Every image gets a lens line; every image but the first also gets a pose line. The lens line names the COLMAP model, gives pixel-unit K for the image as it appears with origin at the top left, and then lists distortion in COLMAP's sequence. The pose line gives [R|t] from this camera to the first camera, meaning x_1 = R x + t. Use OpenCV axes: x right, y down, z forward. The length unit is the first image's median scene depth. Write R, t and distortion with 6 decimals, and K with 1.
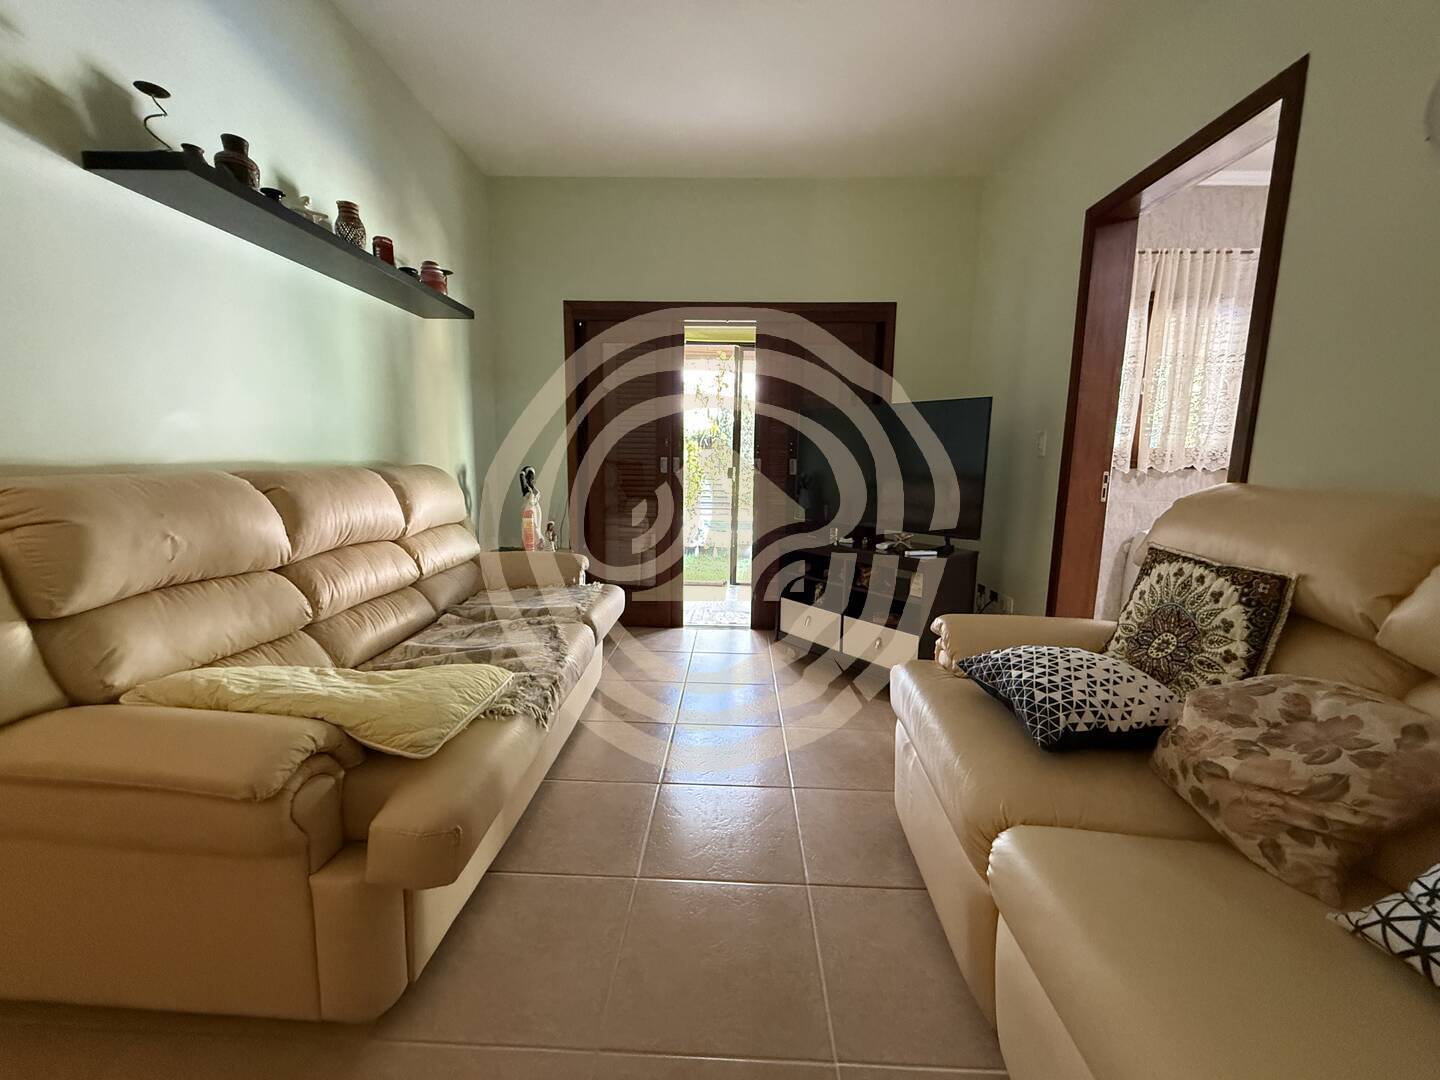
lens RADIAL K [[575.8, 0, 716.9], [0, 575.8, 541.6], [0, 0, 1]] dist [0.000136, 0.000569]
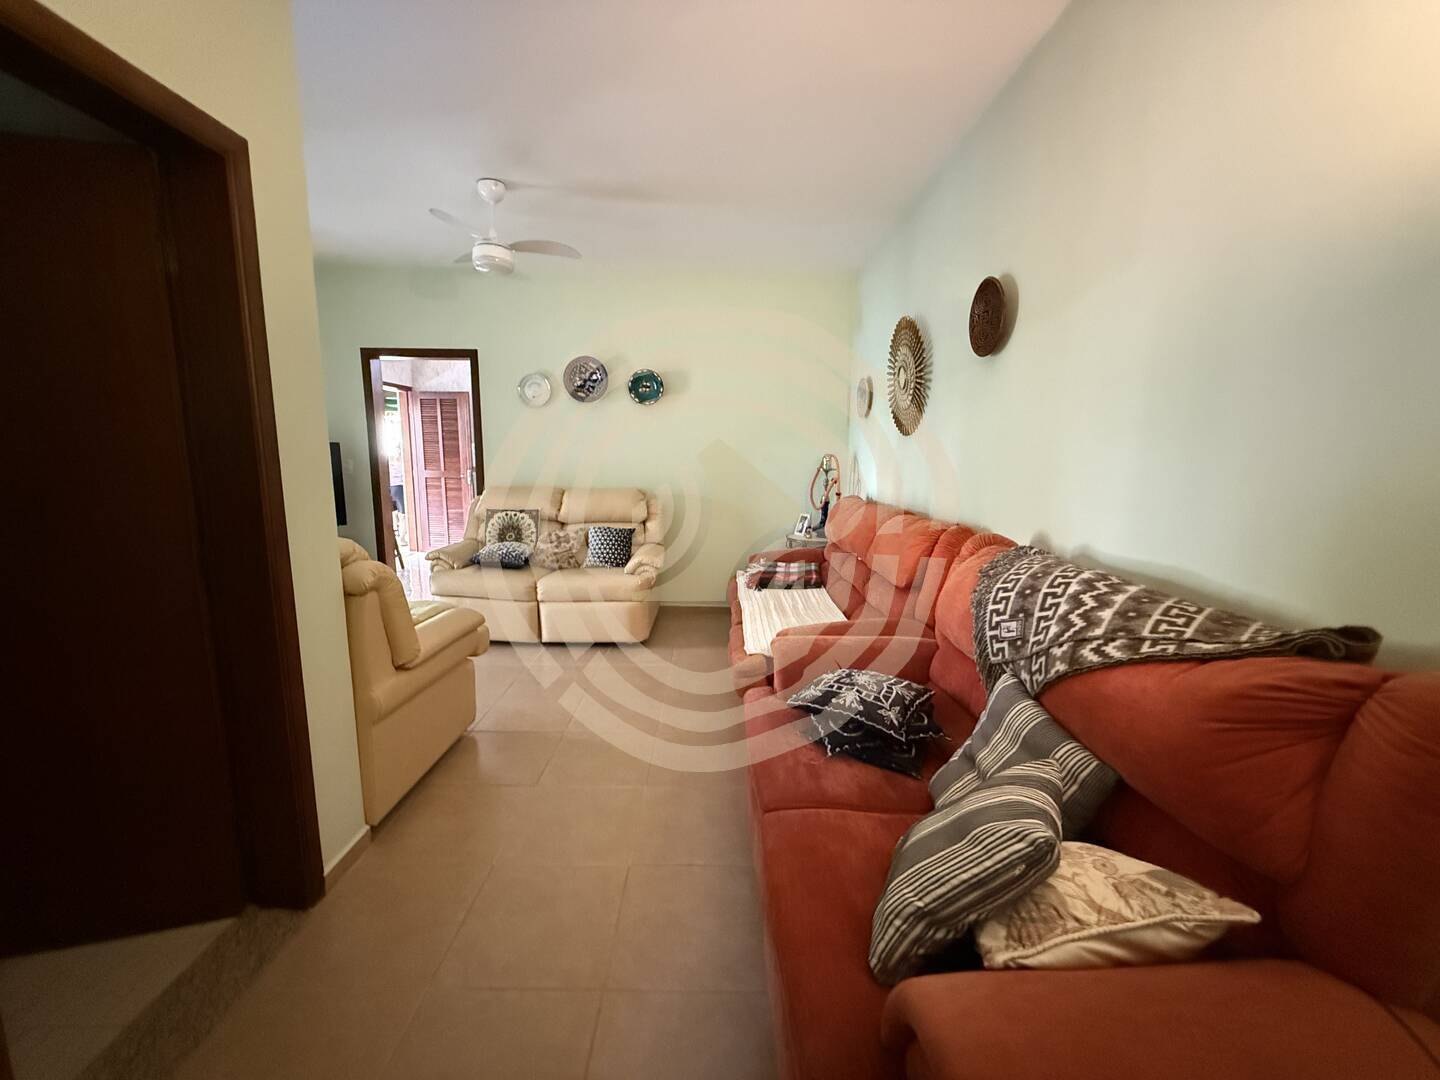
lens RADIAL K [[575.8, 0, 719.7], [0, 575.8, 543.0], [0, 0, 1]] dist [0.000136, 0.000569]
pose [[-0.036278, -0.165325, 0.985572, -3.106471], [0.135125, 0.976352, 0.168753, -0.220390], [-0.990164, 0.139297, -0.013080, -0.165340]]
